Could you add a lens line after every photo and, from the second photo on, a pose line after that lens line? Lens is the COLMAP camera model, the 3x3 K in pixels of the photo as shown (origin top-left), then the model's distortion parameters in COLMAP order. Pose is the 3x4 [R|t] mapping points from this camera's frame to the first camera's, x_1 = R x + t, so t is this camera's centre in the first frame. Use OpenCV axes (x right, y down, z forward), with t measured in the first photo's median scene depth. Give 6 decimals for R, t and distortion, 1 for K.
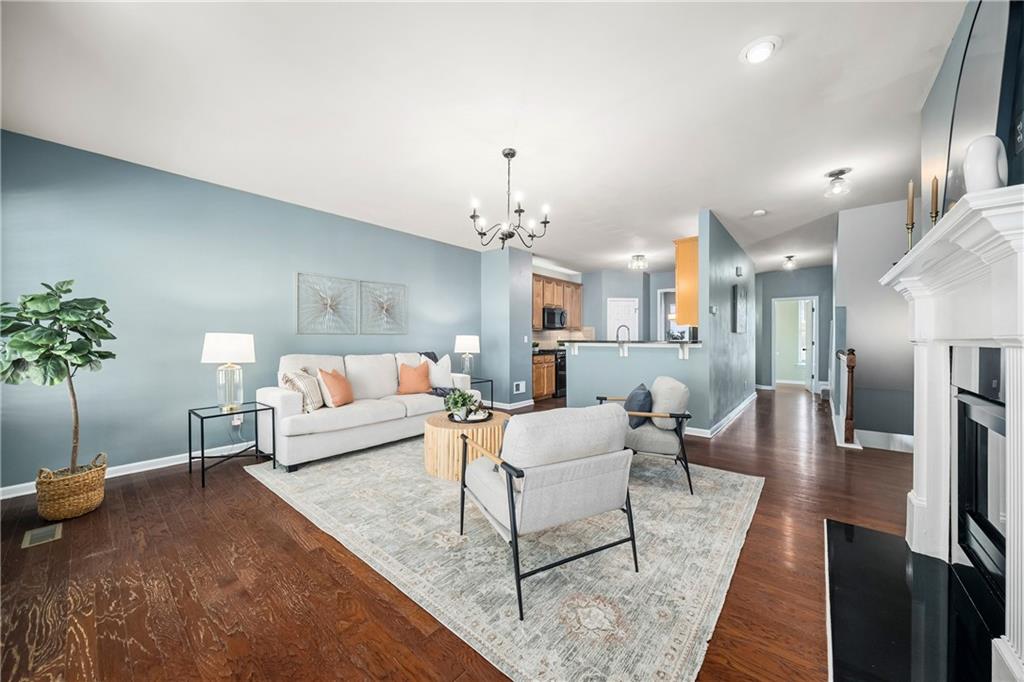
lens RADIAL K [[364.7, 0, 514.8], [0, 364.7, 339.8], [0, 0, 1]] dist [0.000893, 0.000090]
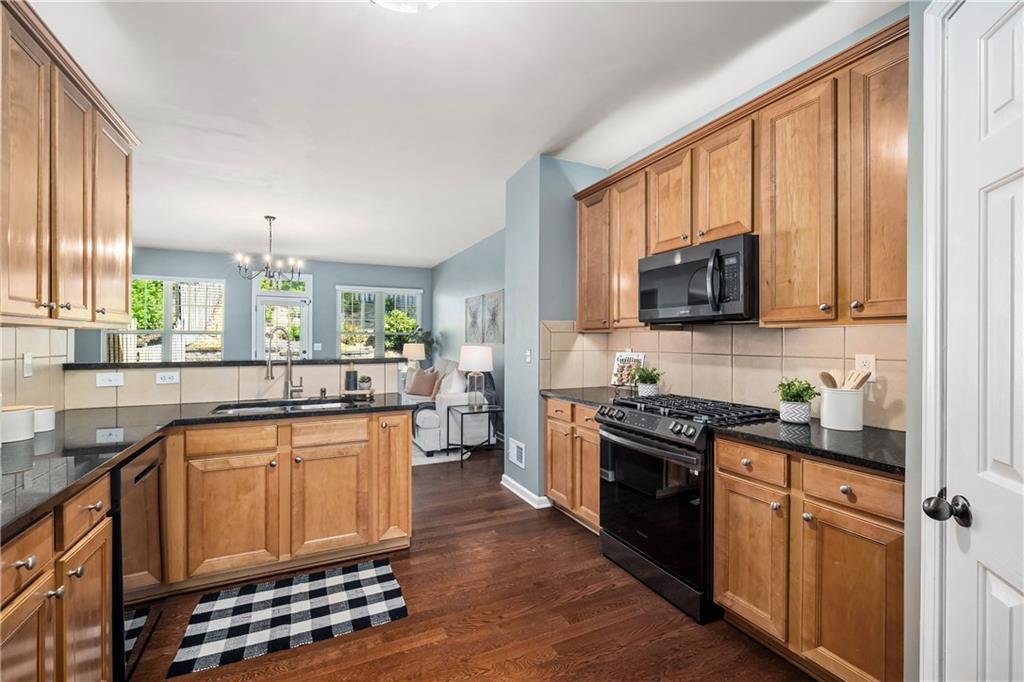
lens RADIAL K [[447.9, 0, 515.8], [0, 447.9, 339.4], [0, 0, 1]] dist [0.000935, -0.000773]
pose [[-0.424604, -0.002764, -0.905375, 1.166882], [-0.007061, 0.999975, 0.000258, -0.045728], [0.905352, 0.006502, -0.424613, 2.597594]]
